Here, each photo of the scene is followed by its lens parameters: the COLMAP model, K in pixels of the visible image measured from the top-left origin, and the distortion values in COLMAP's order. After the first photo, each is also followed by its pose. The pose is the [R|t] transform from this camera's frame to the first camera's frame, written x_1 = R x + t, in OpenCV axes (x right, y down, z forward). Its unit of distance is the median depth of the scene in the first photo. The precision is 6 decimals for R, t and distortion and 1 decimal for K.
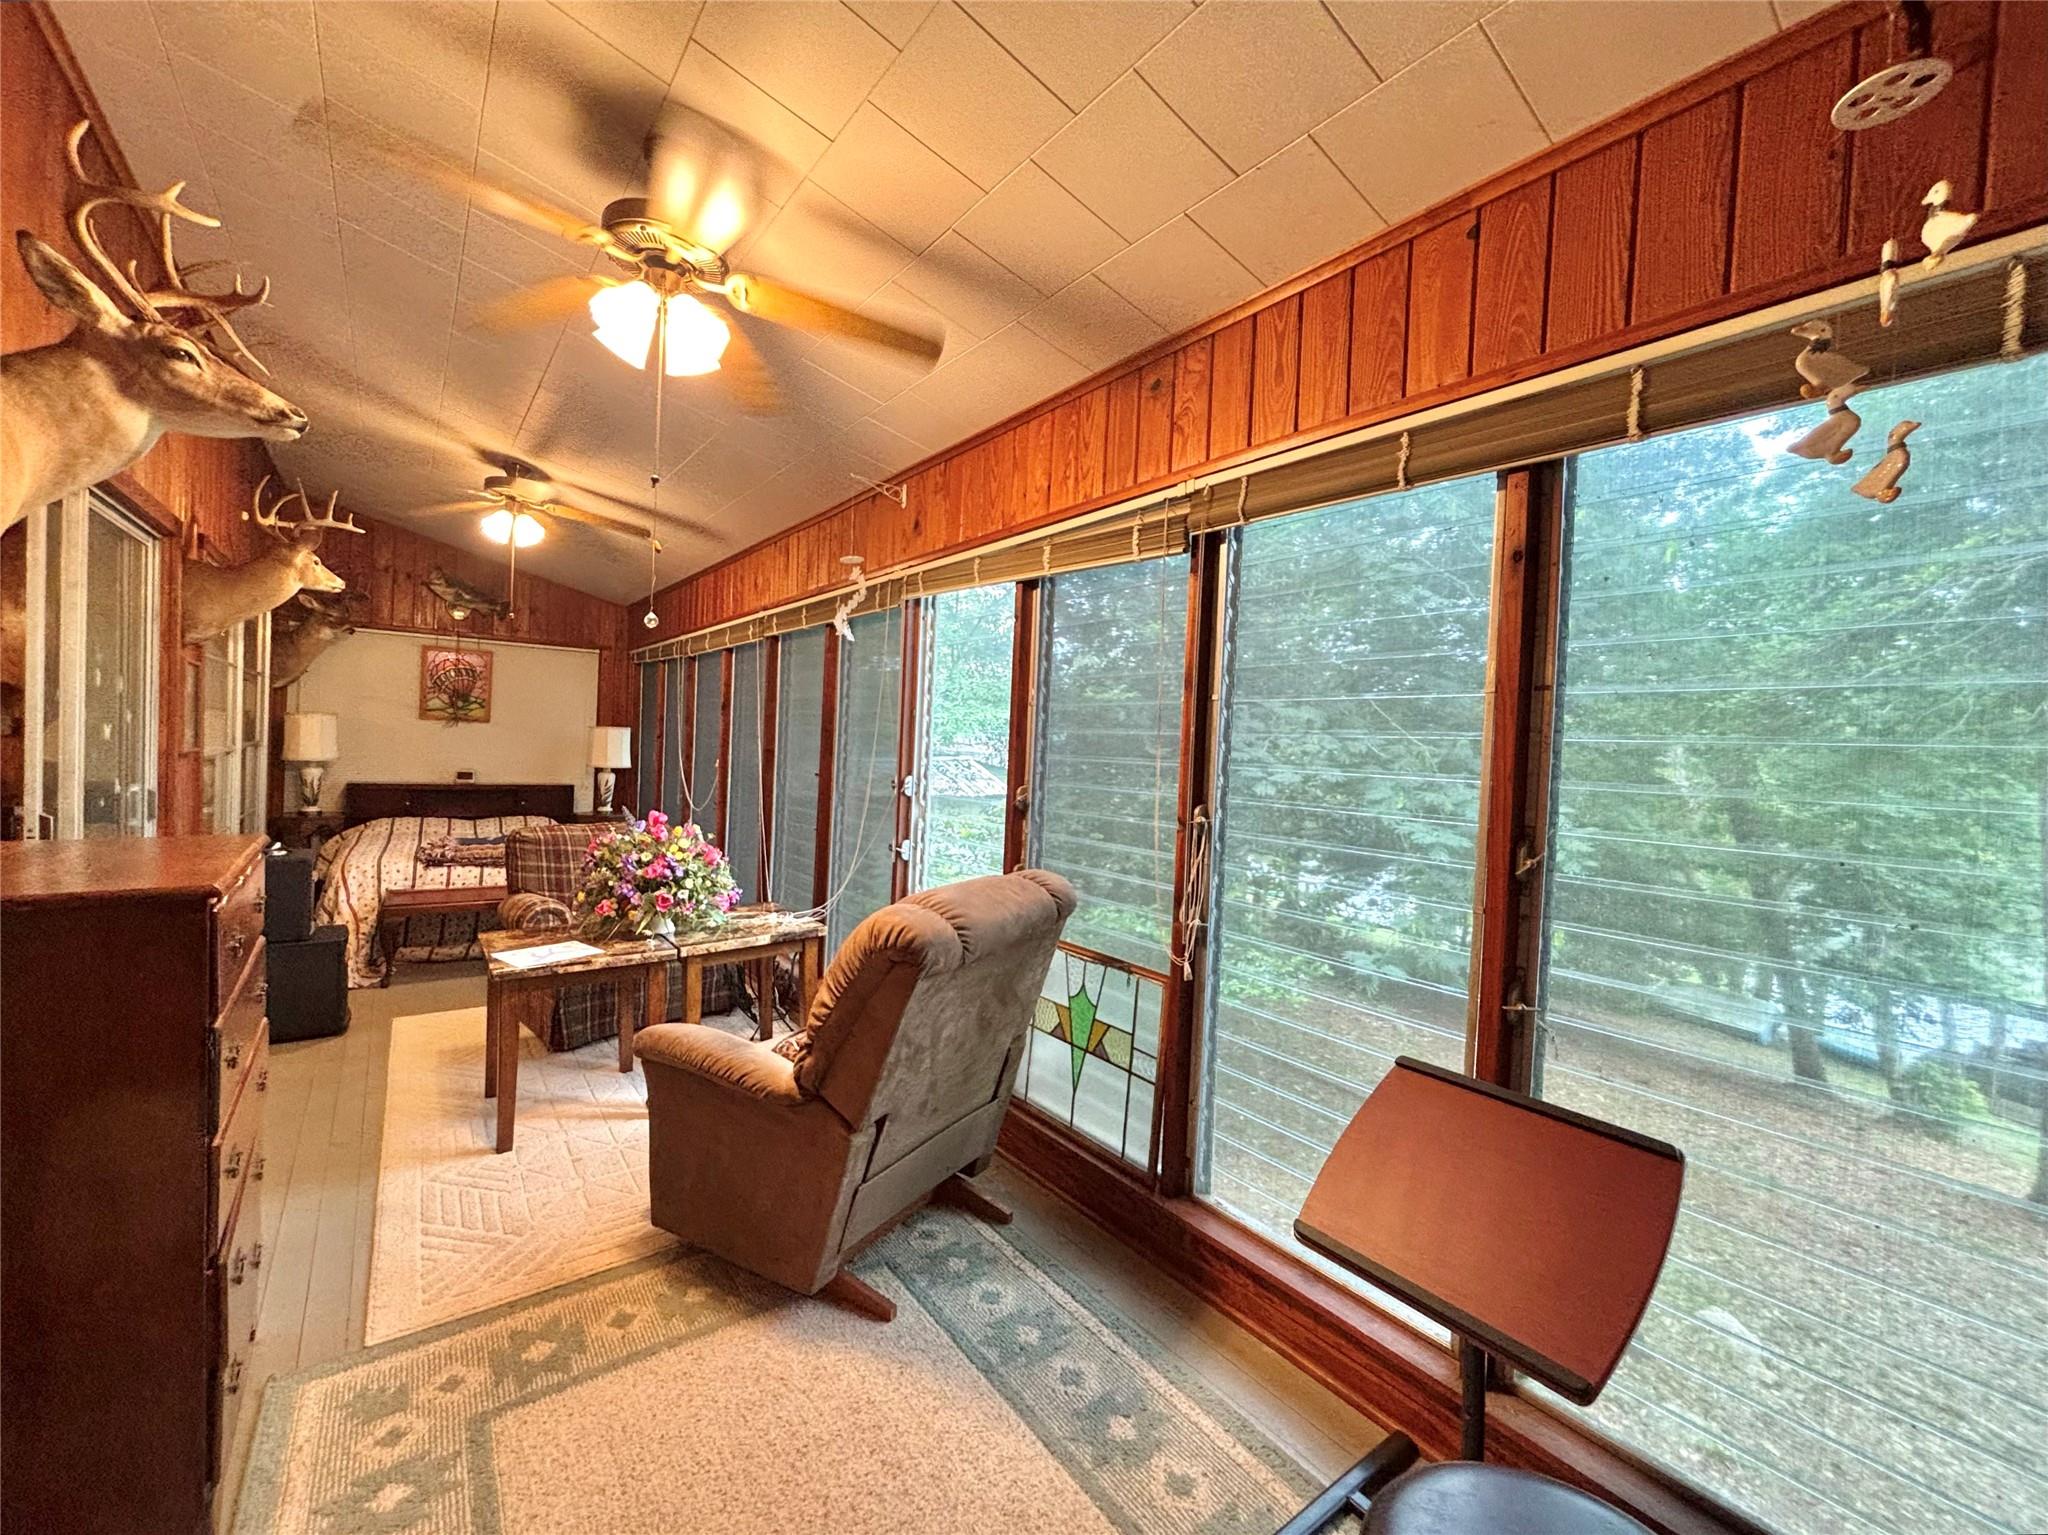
lens RADIAL K [[829.7, 0, 1013.1], [0, 829.7, 751.7], [0, 0, 1]] dist [-0.001177, -0.002264]
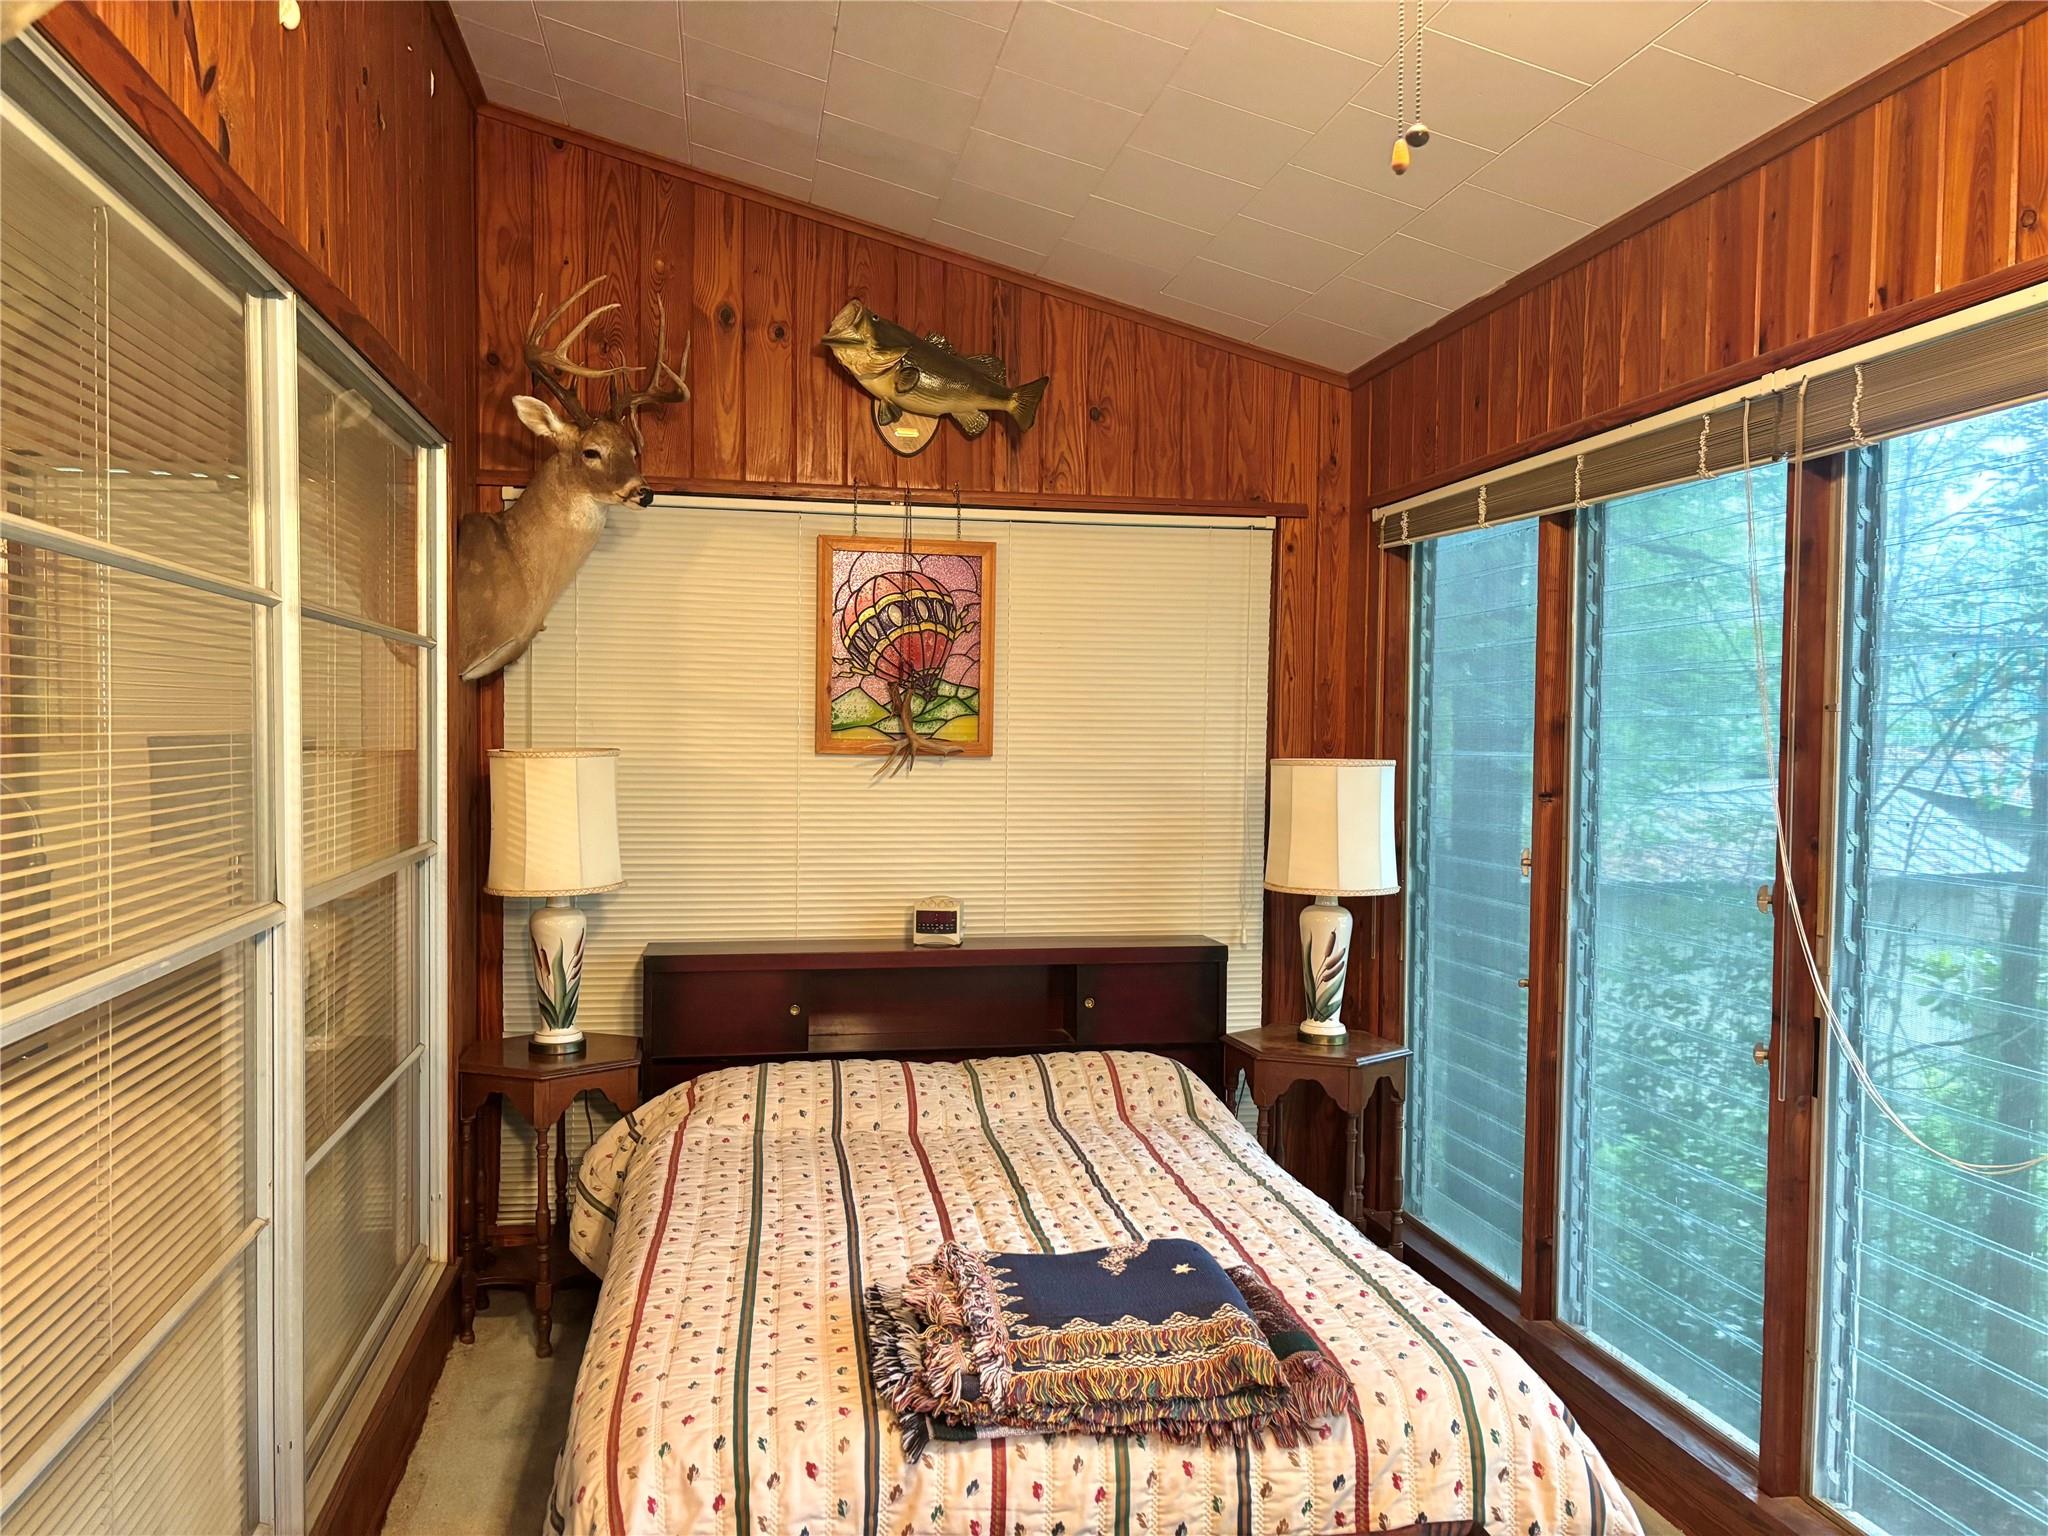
lens RADIAL K [[1542.7, 0, 1028.1], [0, 1542.7, 769.6], [0, 0, 1]] dist [0.055805, 0.000803]
pose [[0.899771, -0.021581, -0.435828, -0.363390], [0.023255, 0.999728, -0.001493, -0.030467], [0.435742, -0.008792, 0.900029, 0.469179]]
